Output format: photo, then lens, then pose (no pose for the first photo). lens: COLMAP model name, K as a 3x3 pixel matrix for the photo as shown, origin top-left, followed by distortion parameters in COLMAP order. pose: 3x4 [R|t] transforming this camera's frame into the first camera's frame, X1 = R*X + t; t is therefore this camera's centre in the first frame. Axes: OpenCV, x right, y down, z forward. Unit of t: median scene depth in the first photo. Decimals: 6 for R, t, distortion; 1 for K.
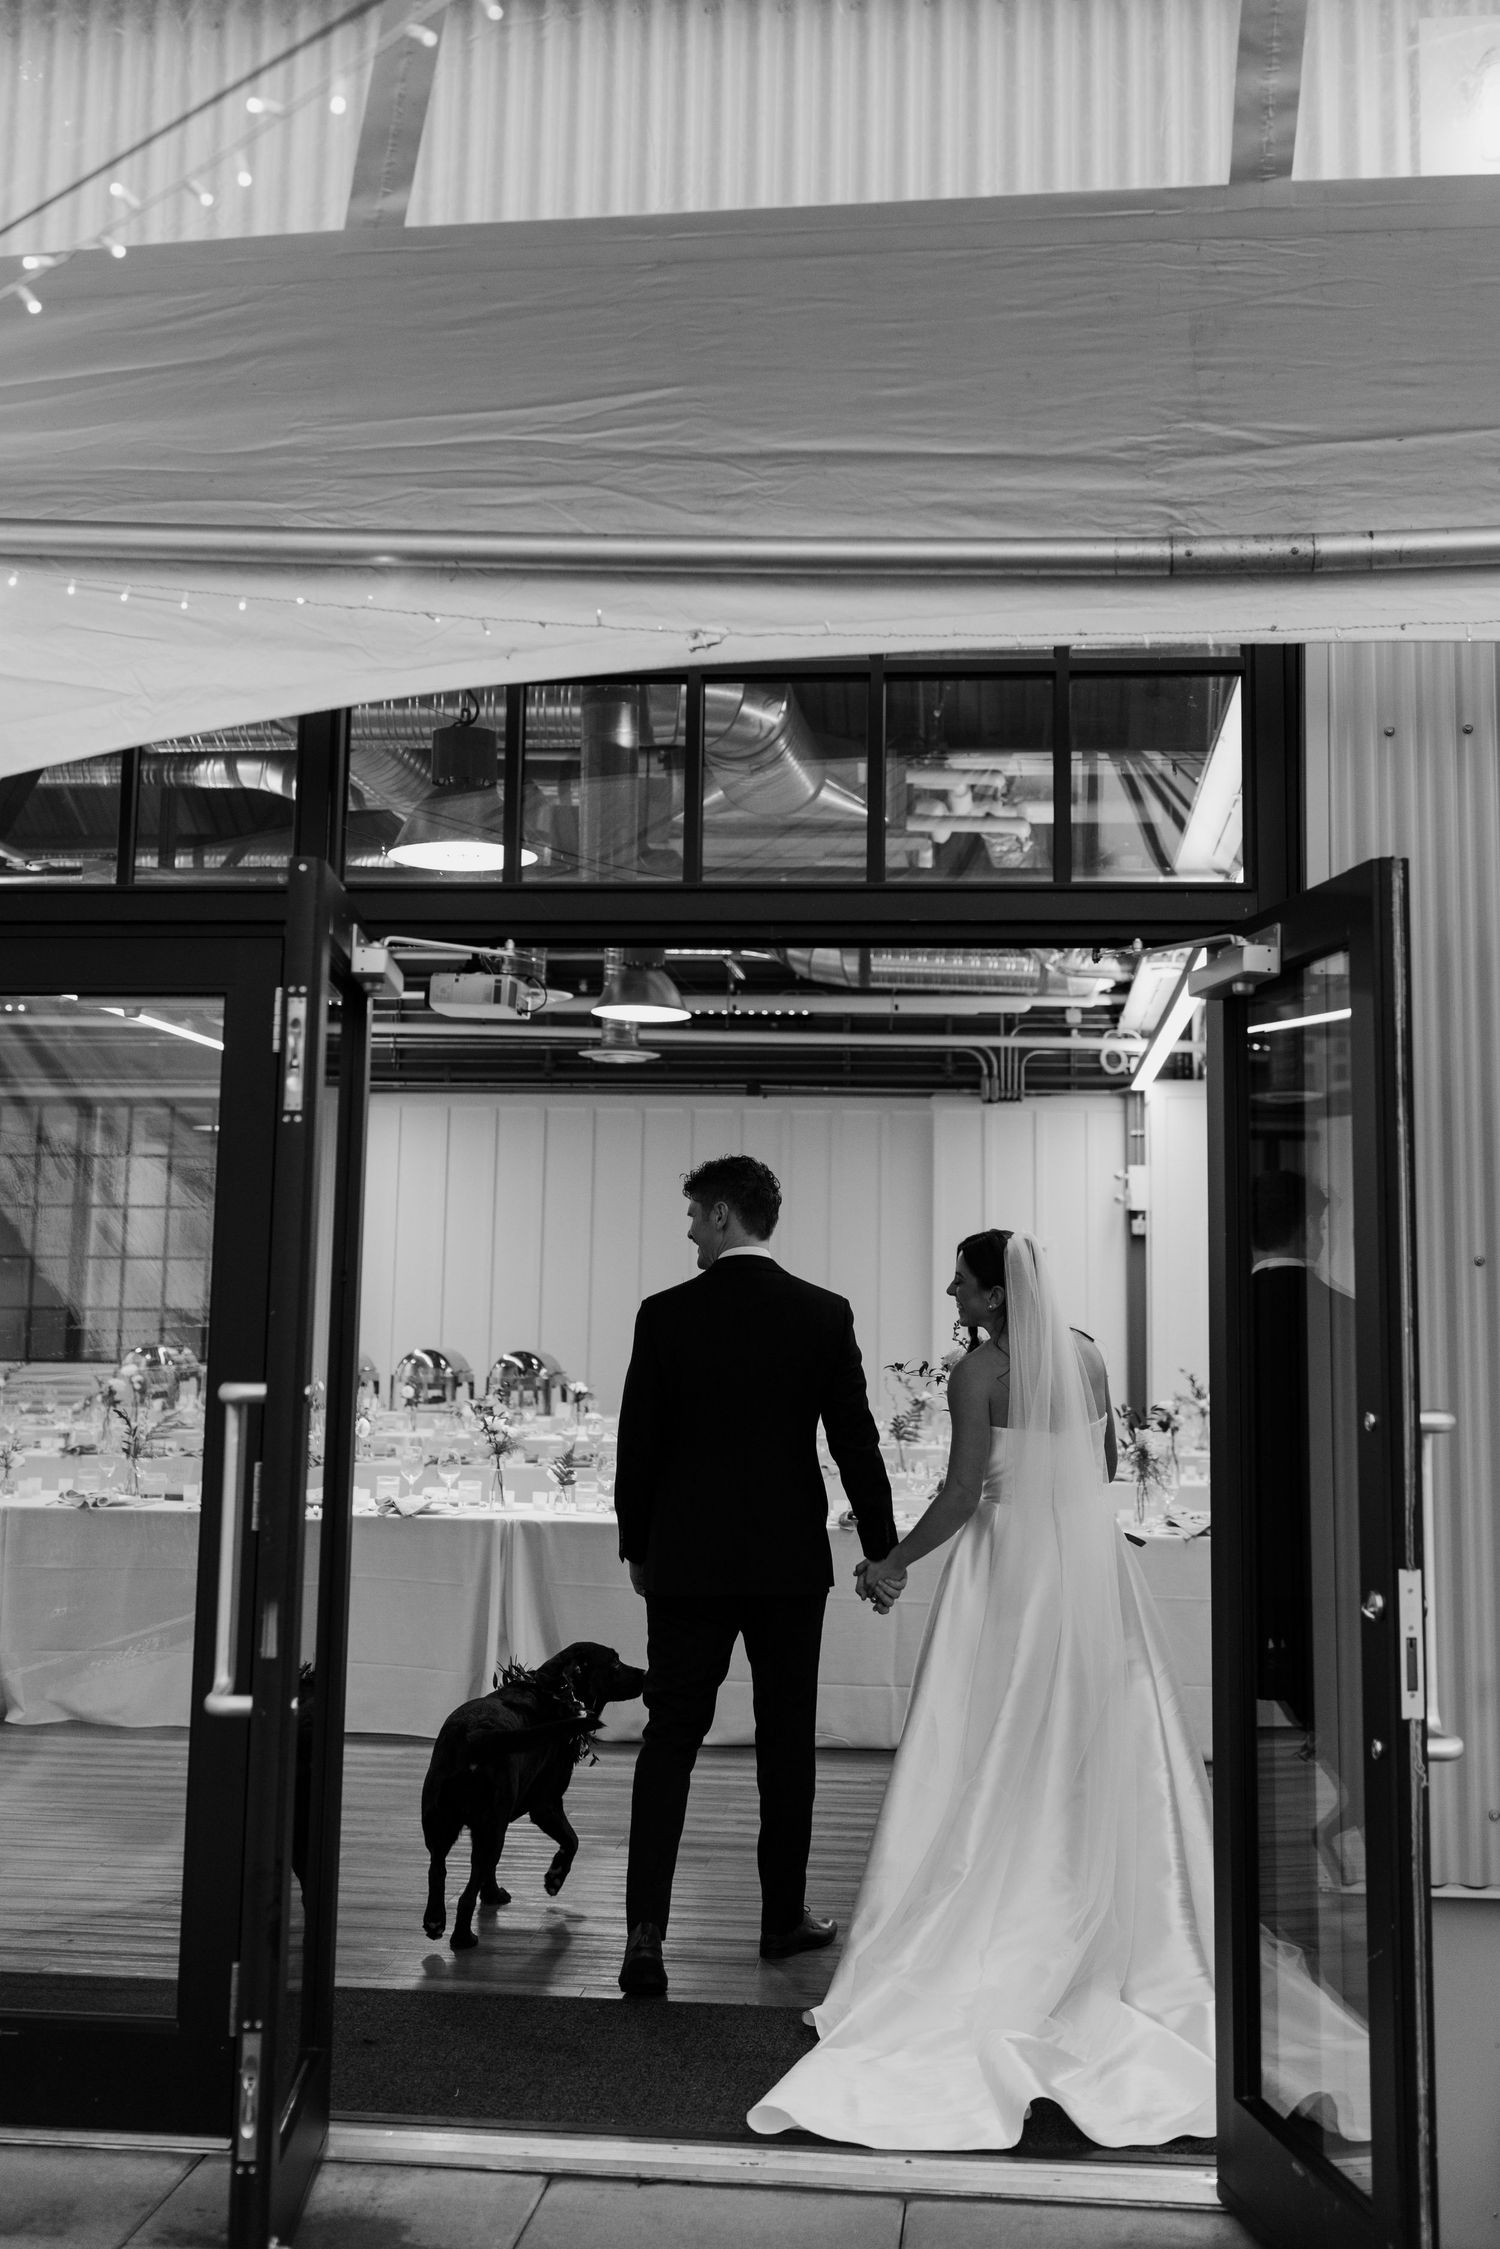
lens RADIAL K [[2250.2, 0, 750.0], [0, 2250.2, 1124.5], [0, 0, 1]] dist [0.003452, 0.007324]
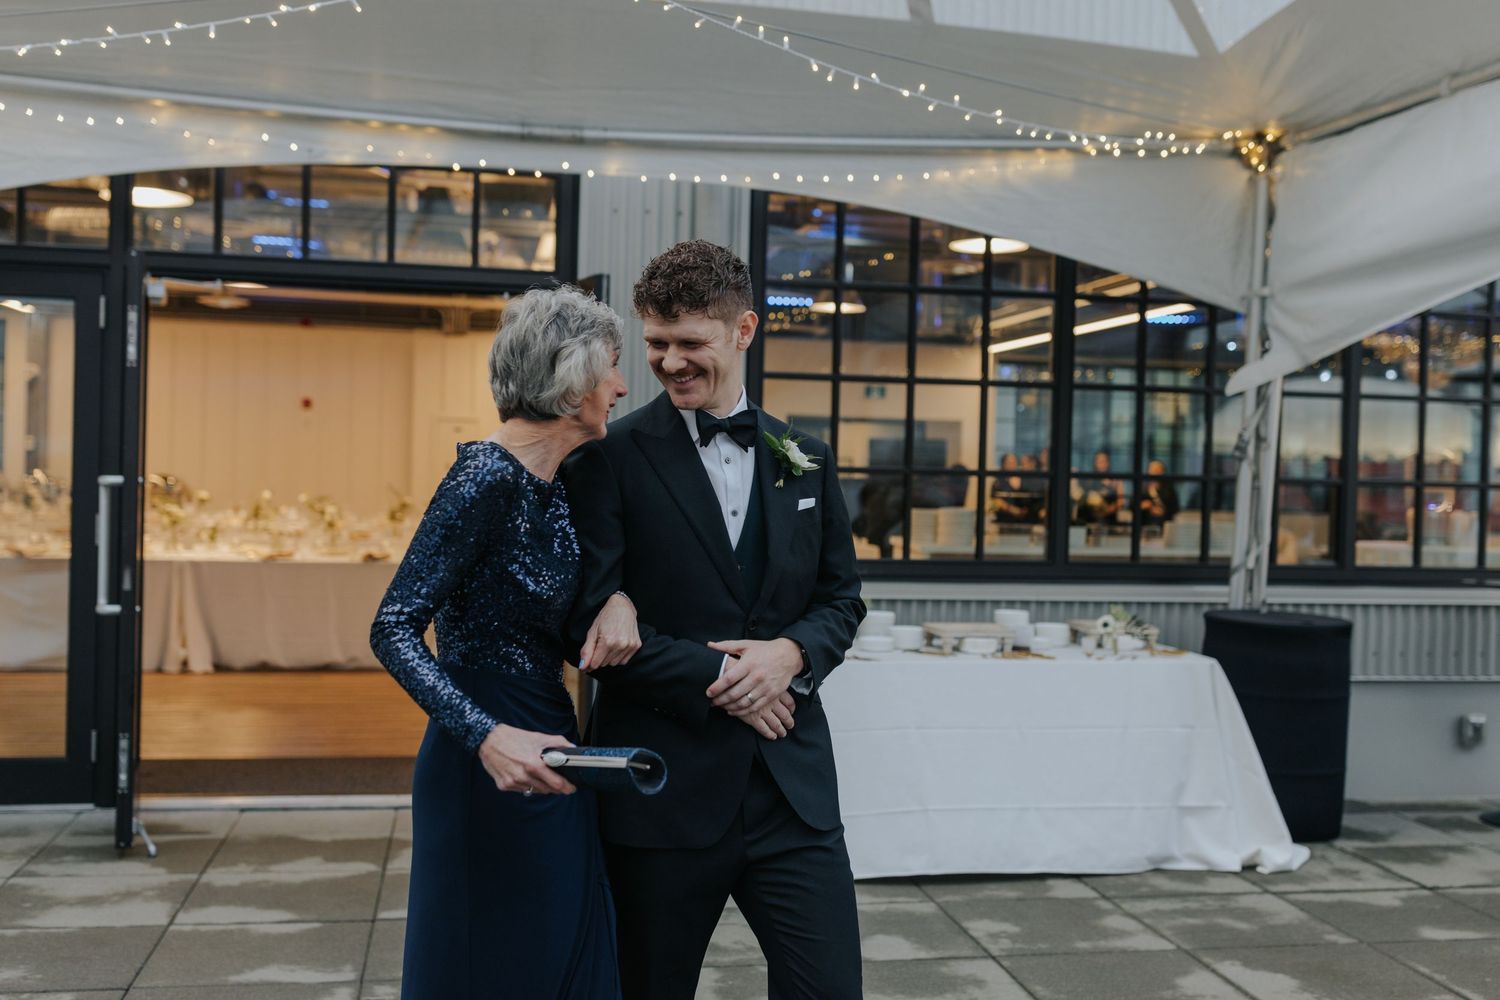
lens RADIAL K [[1500.8, 0, 750.0], [0, 1500.8, 500.0], [0, 0, 1]] dist [0.003452, 0.007324]
pose [[0.954413, 0.008355, 0.298372, -0.047128], [-0.041115, 0.993760, 0.103687, -0.041736], [-0.295644, -0.111228, 0.948801, -0.569752]]
